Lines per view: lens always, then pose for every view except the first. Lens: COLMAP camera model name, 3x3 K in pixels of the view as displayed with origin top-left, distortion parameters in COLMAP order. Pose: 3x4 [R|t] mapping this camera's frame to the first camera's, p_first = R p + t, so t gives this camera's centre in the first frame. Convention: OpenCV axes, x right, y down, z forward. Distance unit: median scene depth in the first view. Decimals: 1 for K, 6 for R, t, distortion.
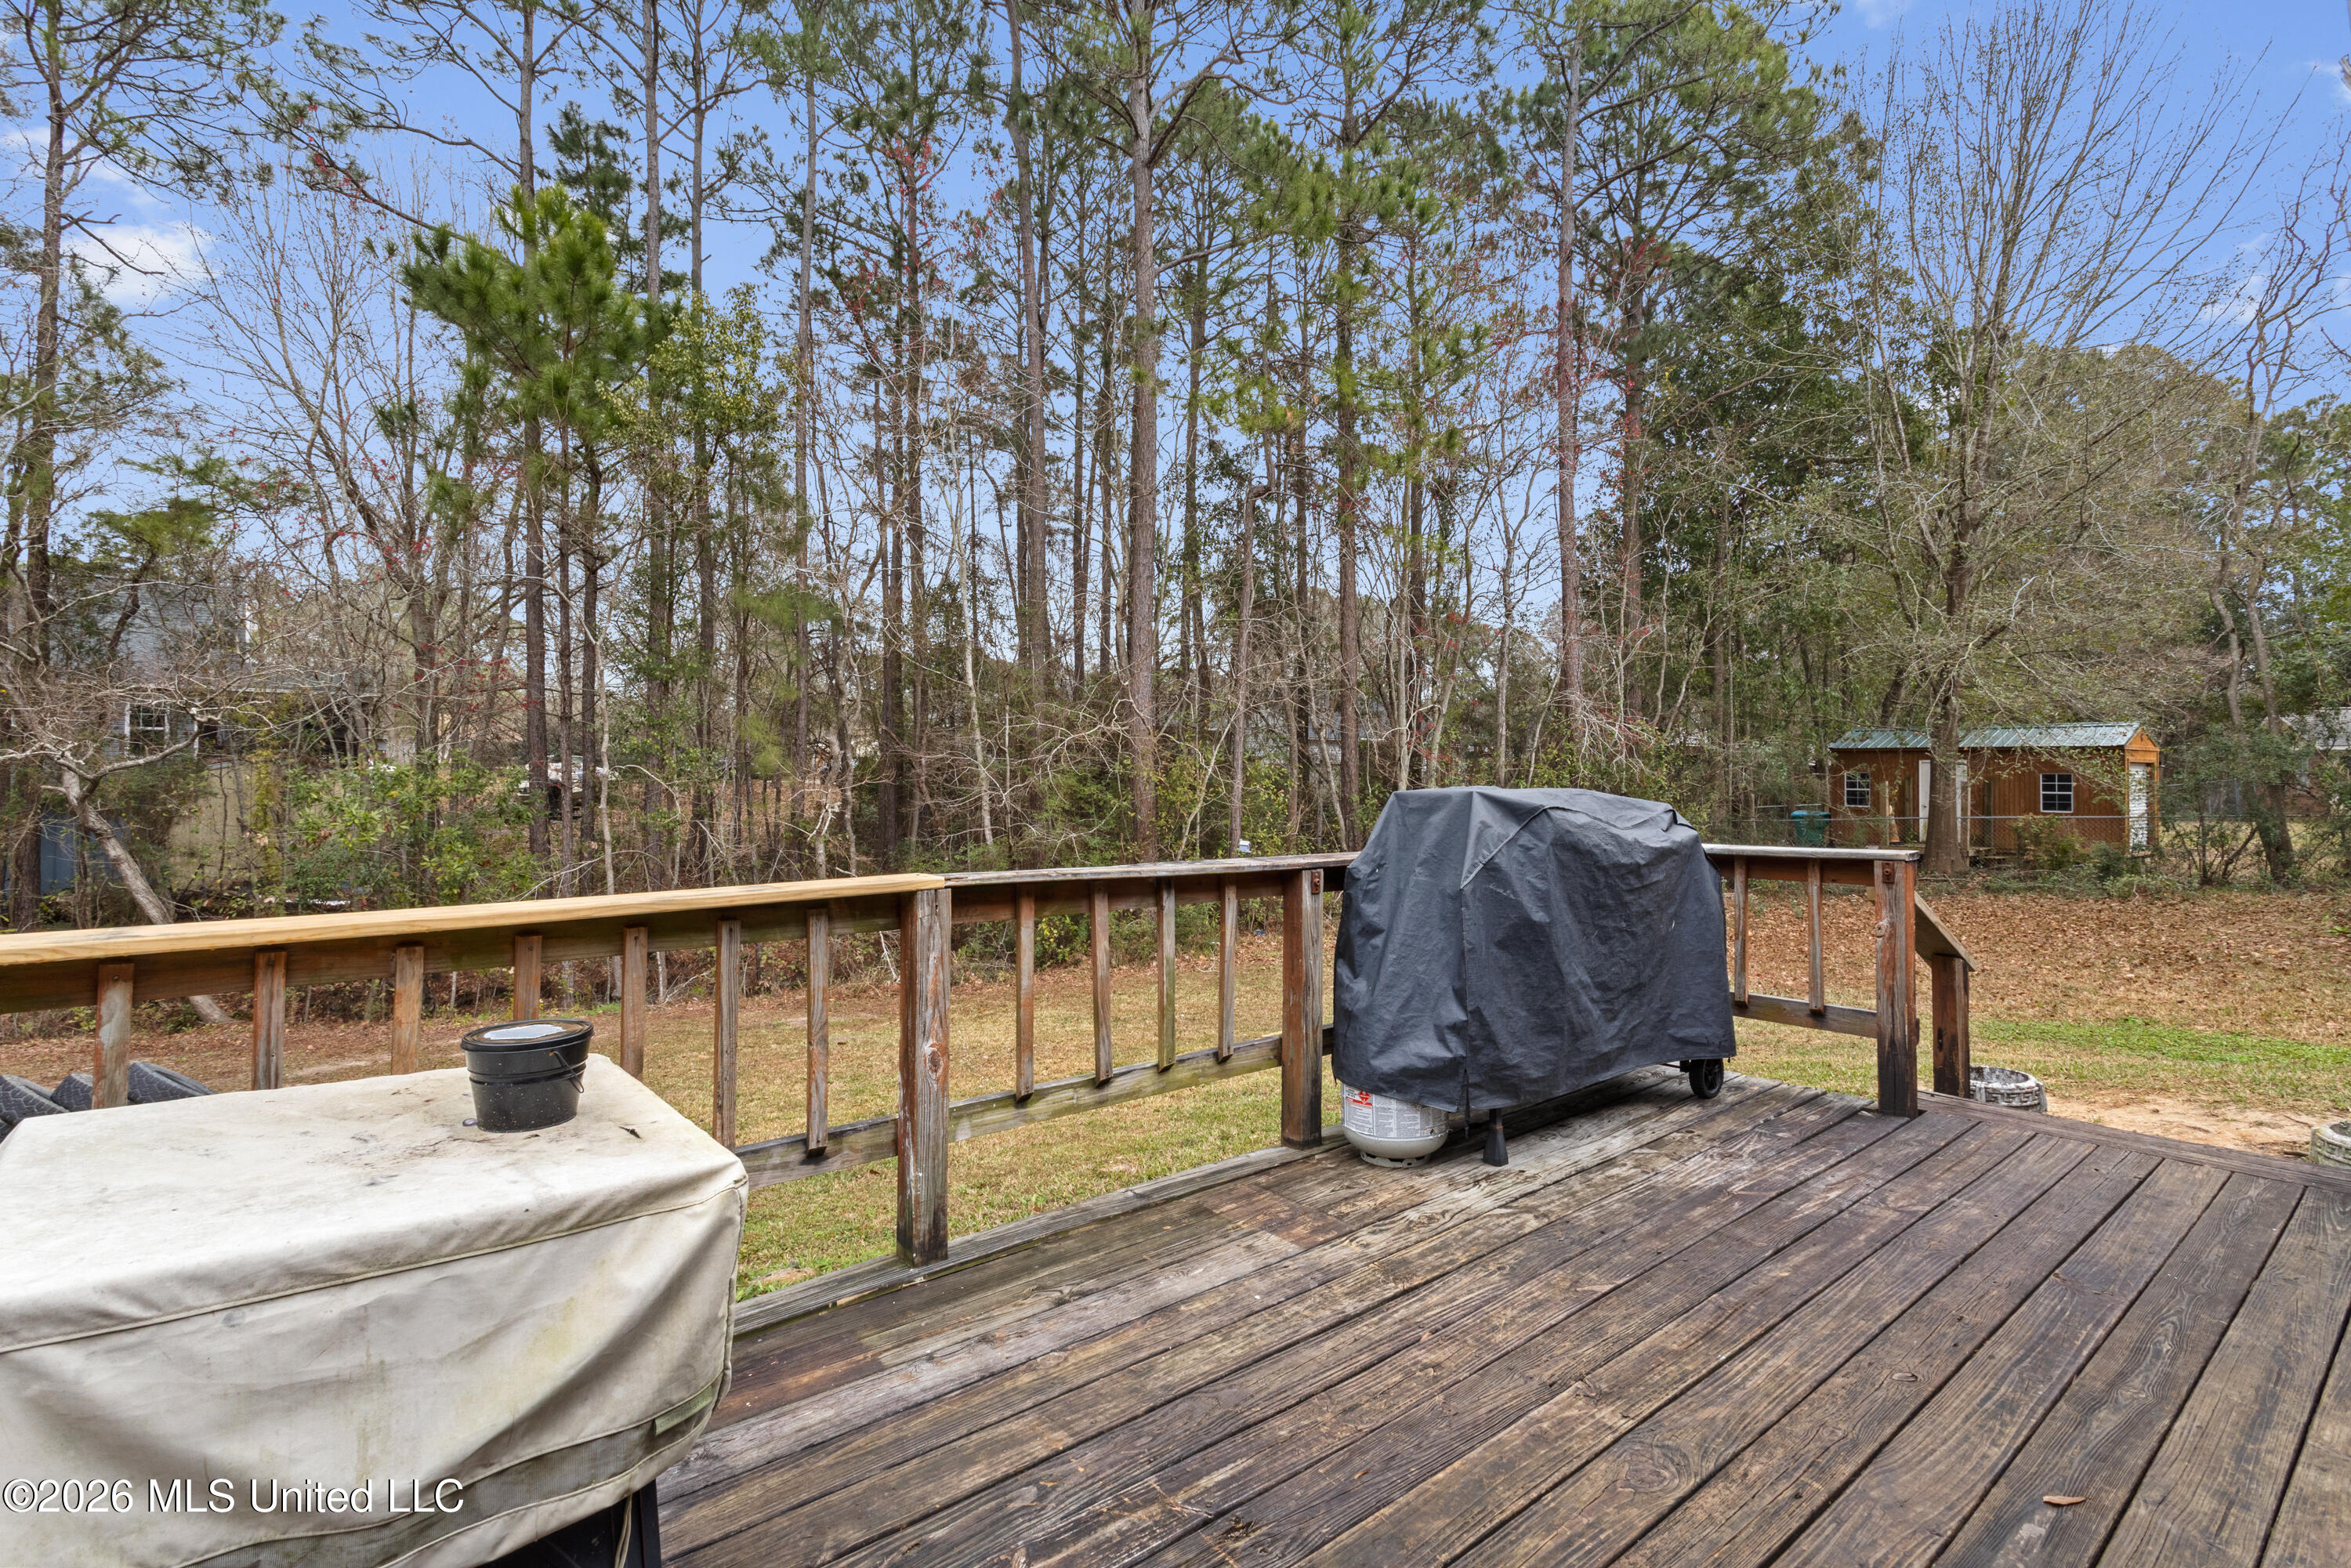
lens RADIAL K [[1116.8, 0, 1174.4], [0, 1116.8, 774.4], [0, 0, 1]] dist [-0.002580, 0.000282]
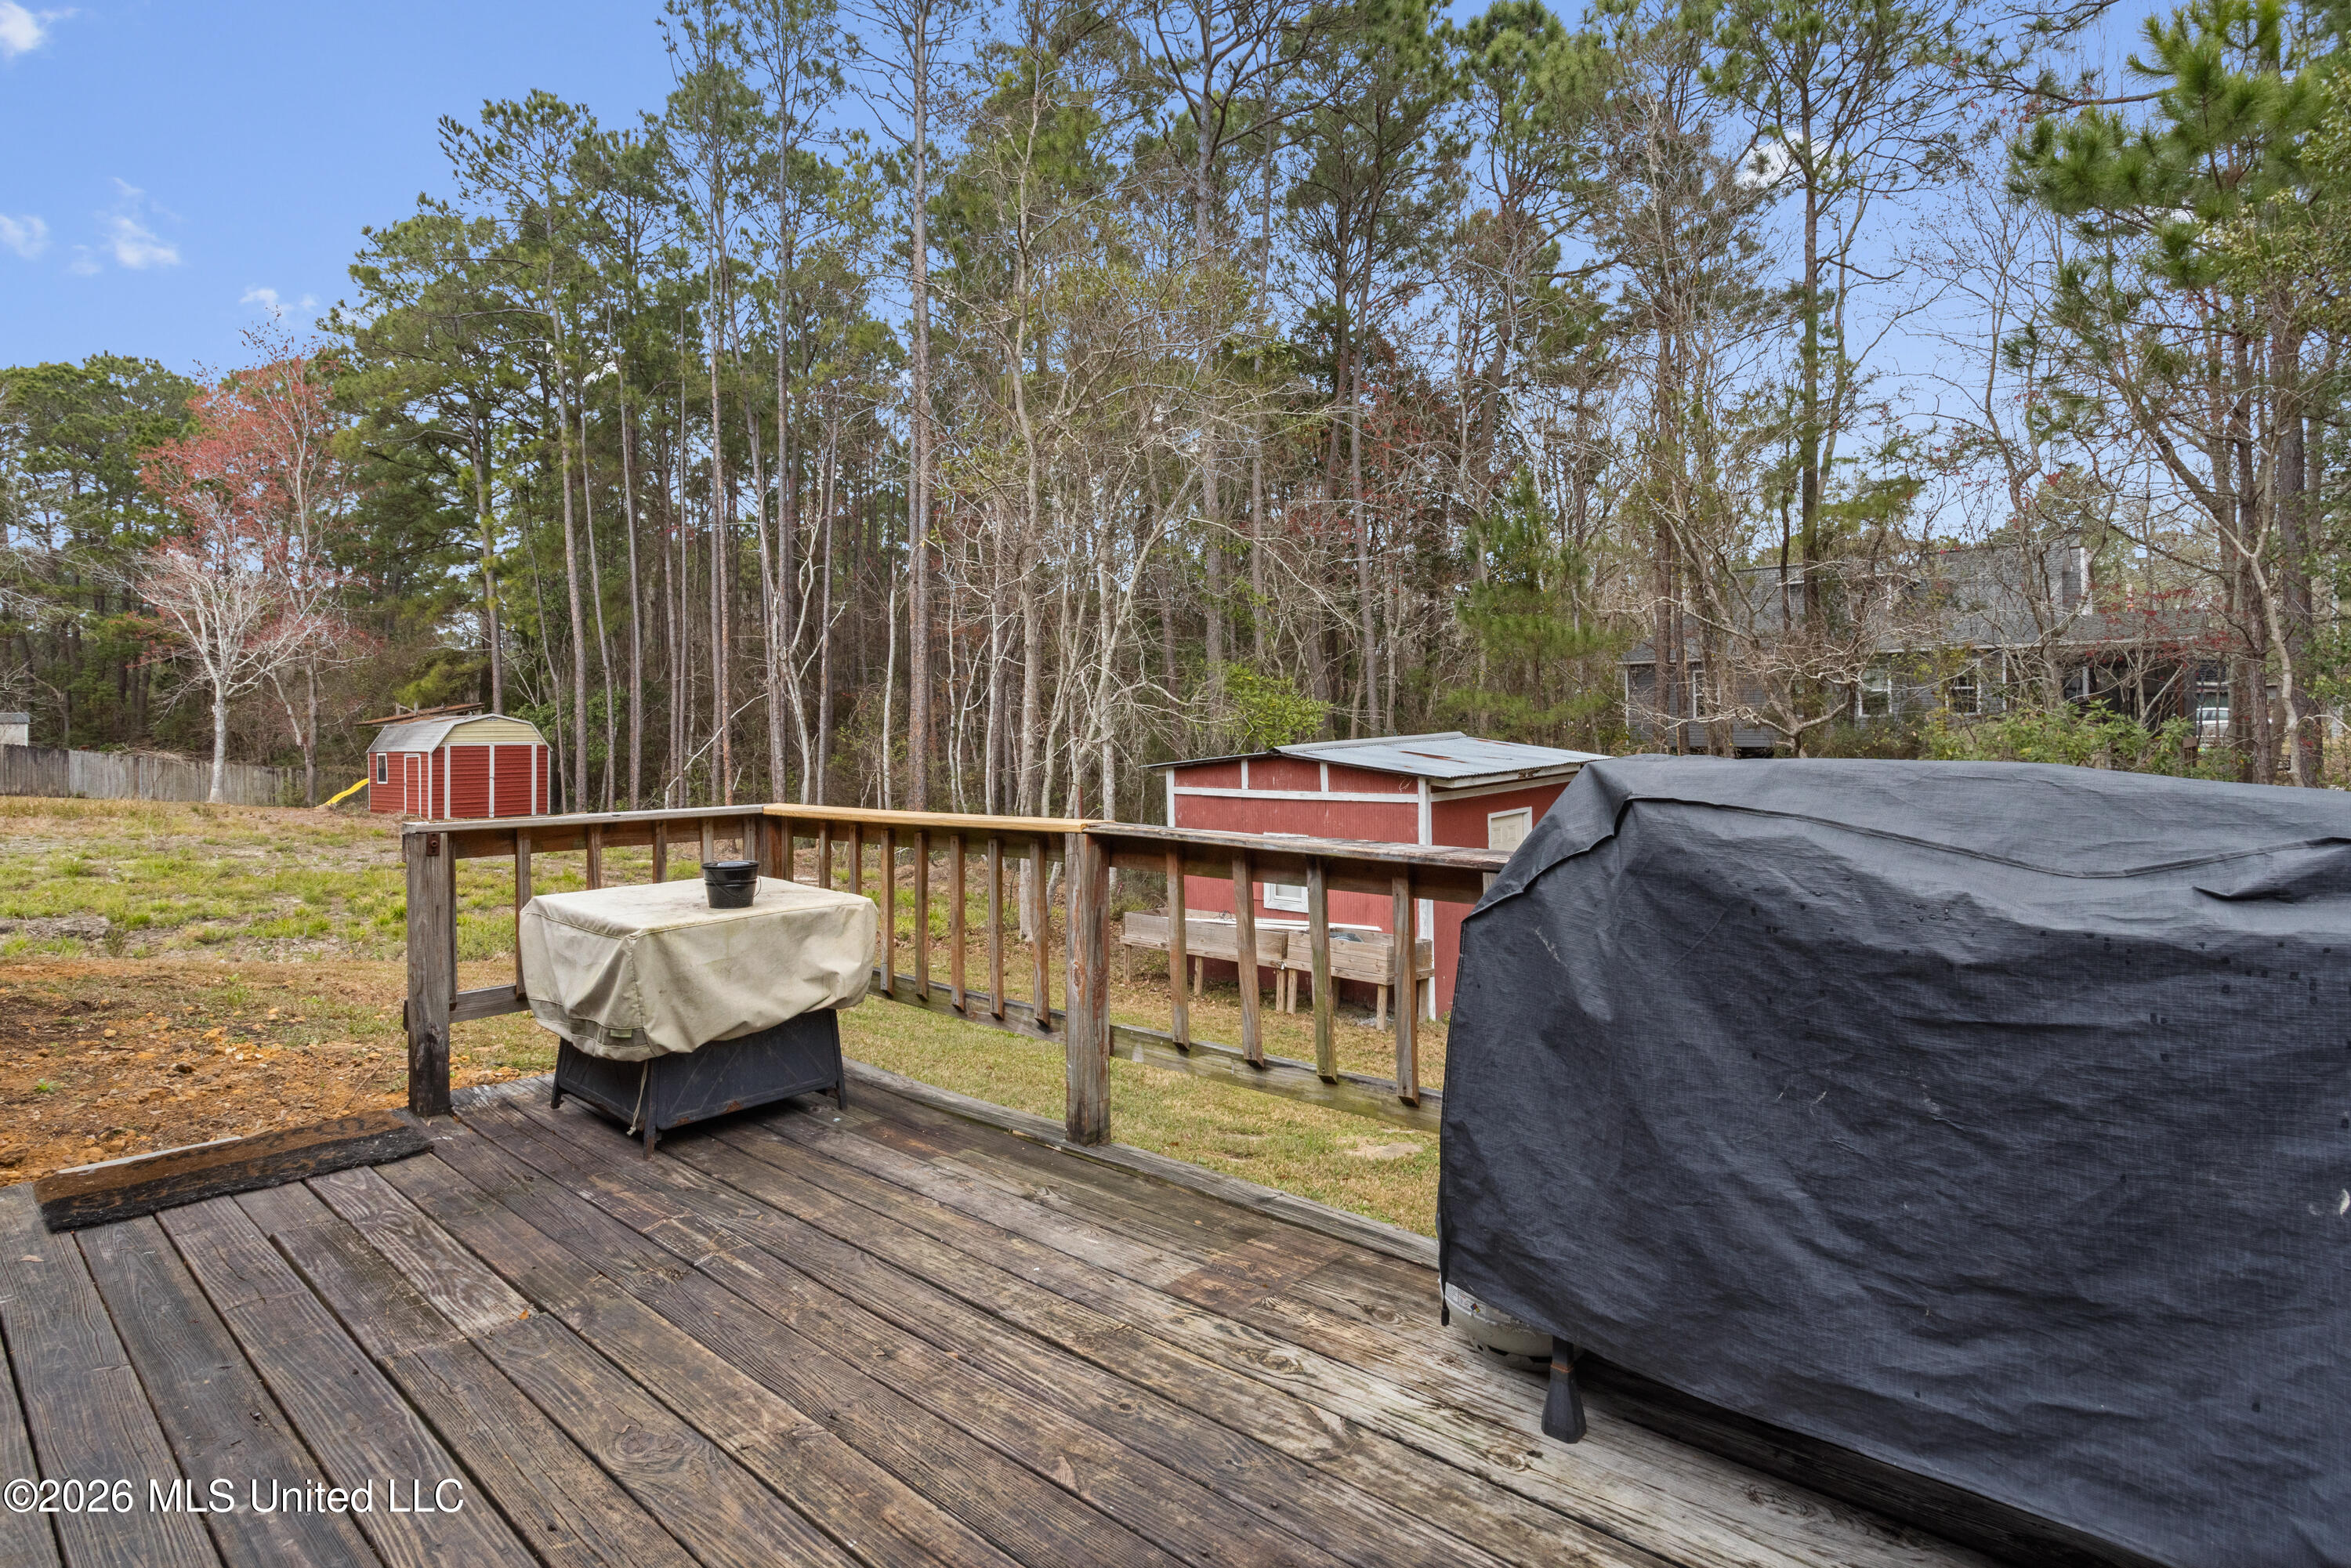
lens RADIAL K [[1207.0, 0, 1181.0], [0, 1207.0, 746.8], [0, 0, 1]] dist [-0.009544, 0.001654]
pose [[0.147871, 0.007021, -0.988982, 1.026786], [0.007579, 0.999937, 0.008232, 0.000811], [0.988978, -0.008713, 0.147808, 0.876748]]
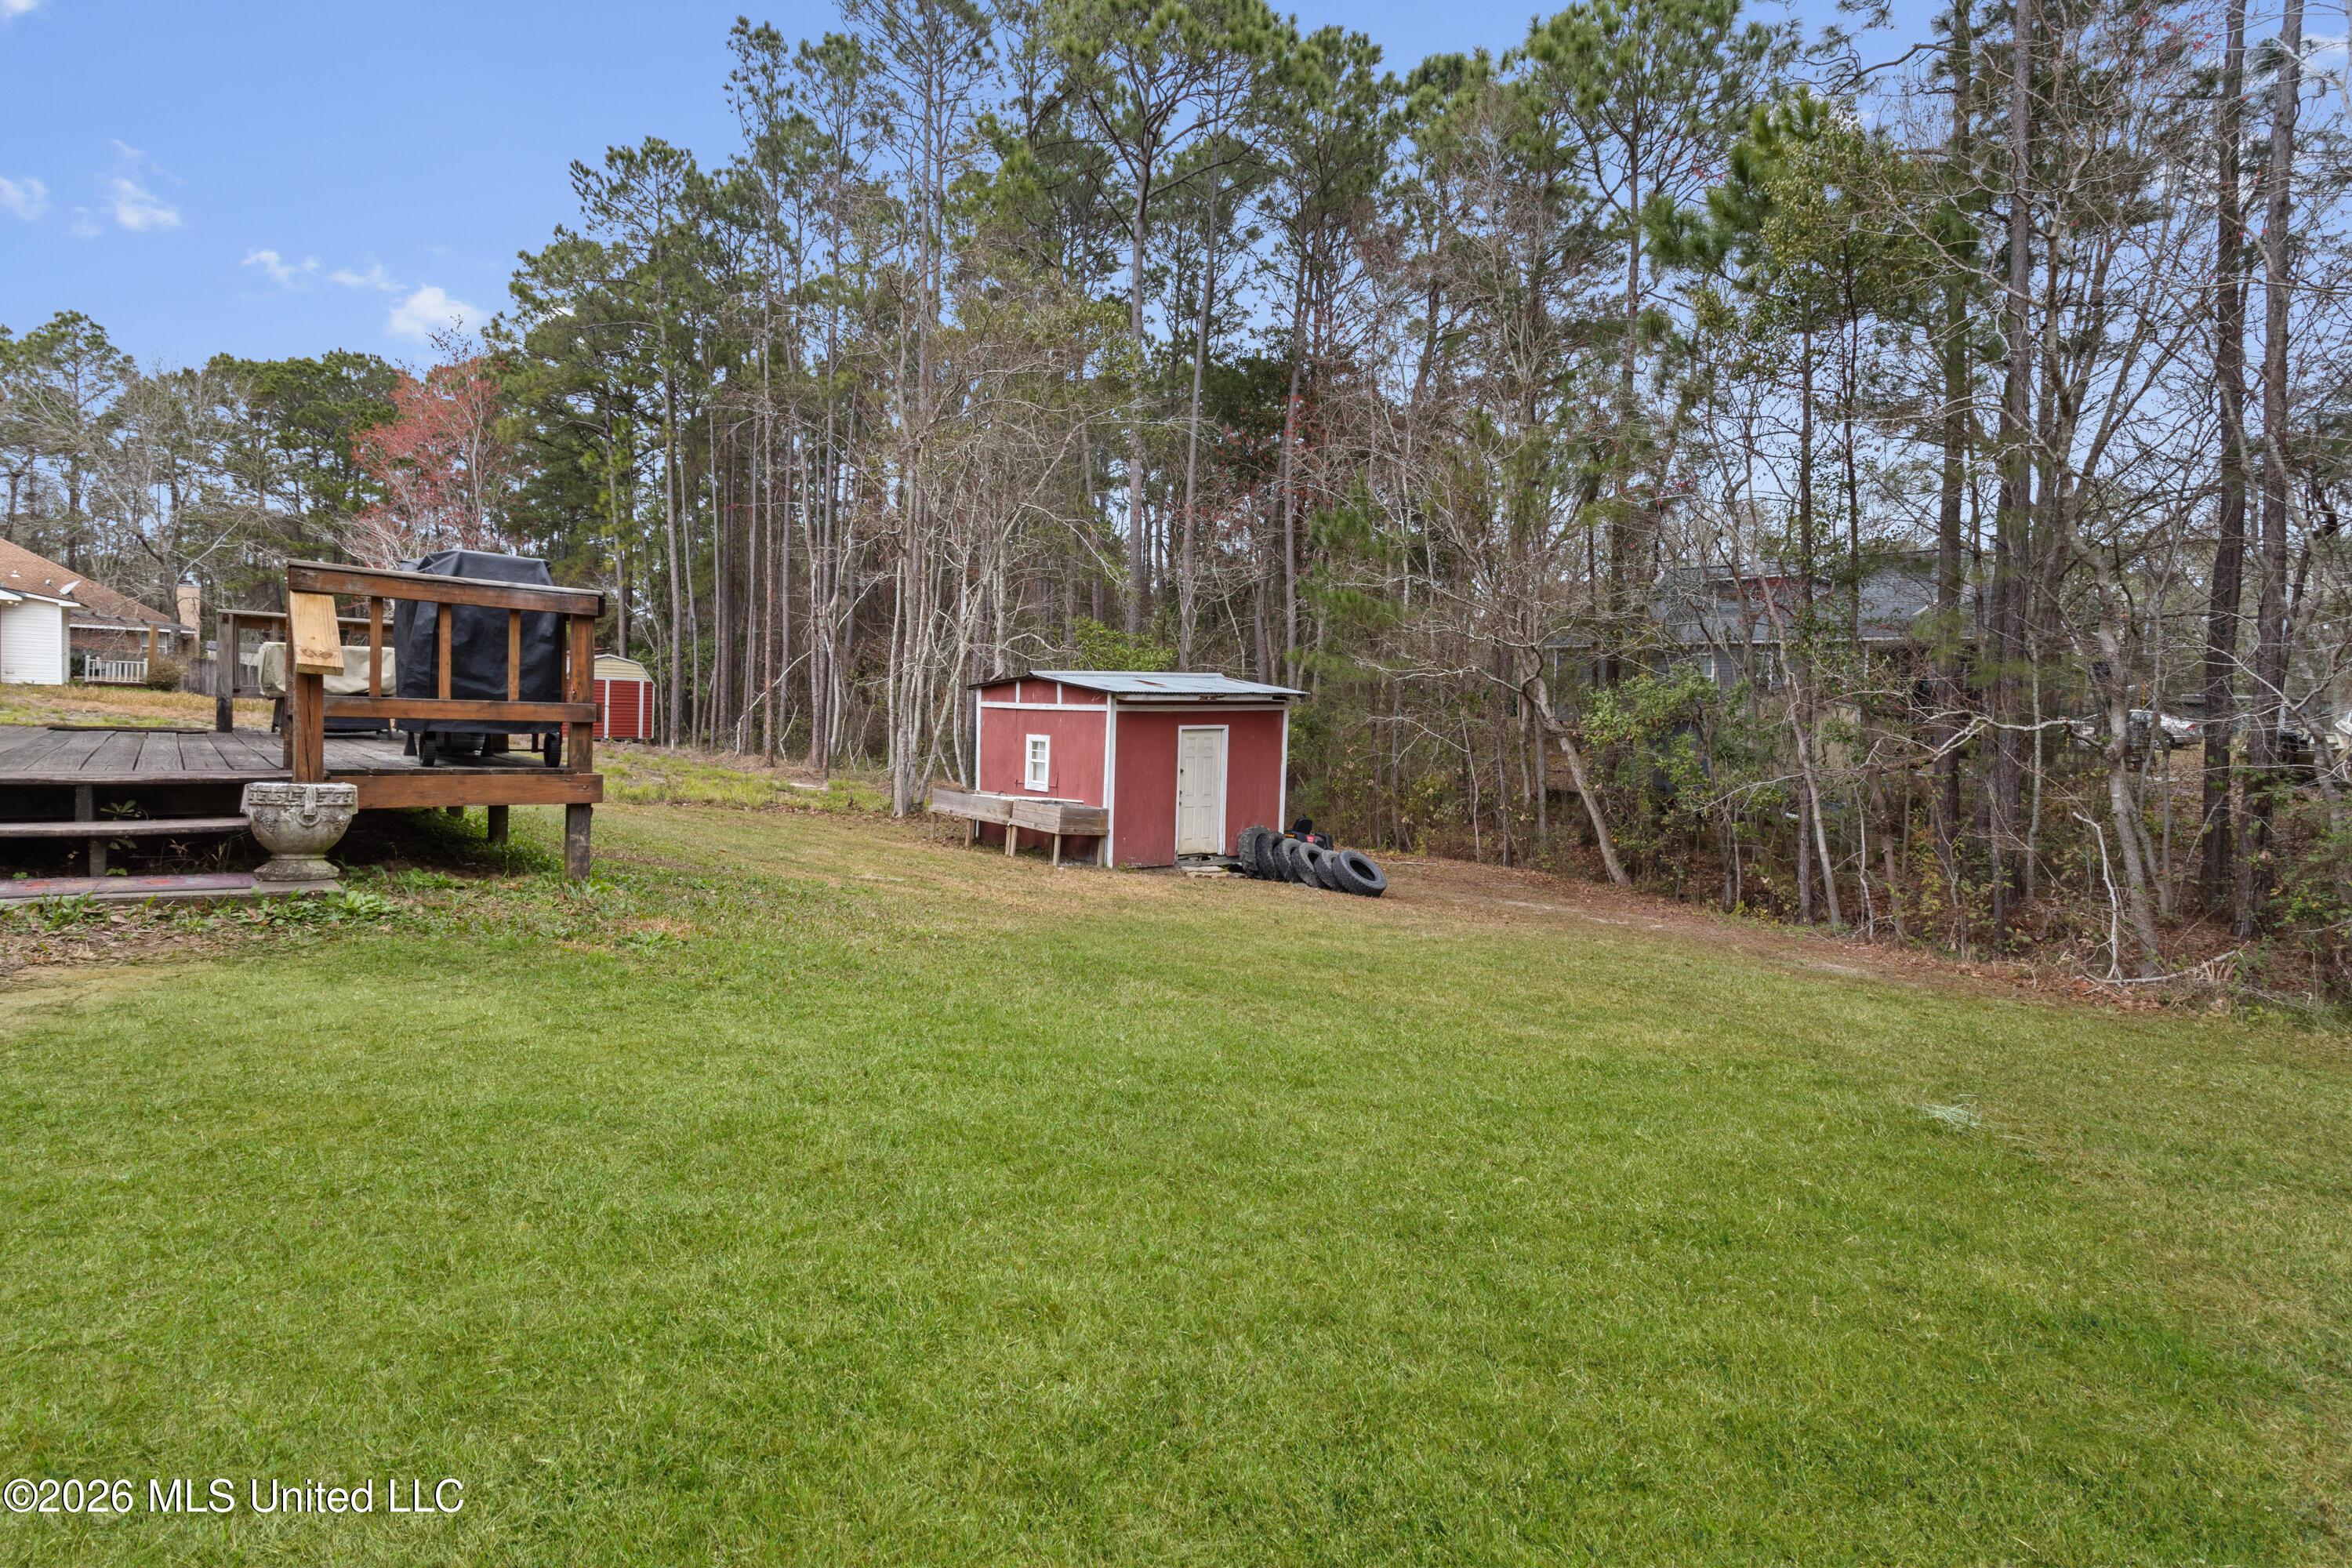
lens RADIAL K [[1117.4, 0, 1177.3], [0, 1117.4, 778.8], [0, 0, 1]] dist [-0.002580, 0.000282]
pose [[0.045943, 0.058229, -0.997246, 1.362478], [-0.035508, 0.997764, 0.056624, 0.058909], [0.998313, 0.032809, 0.047907, 1.239785]]
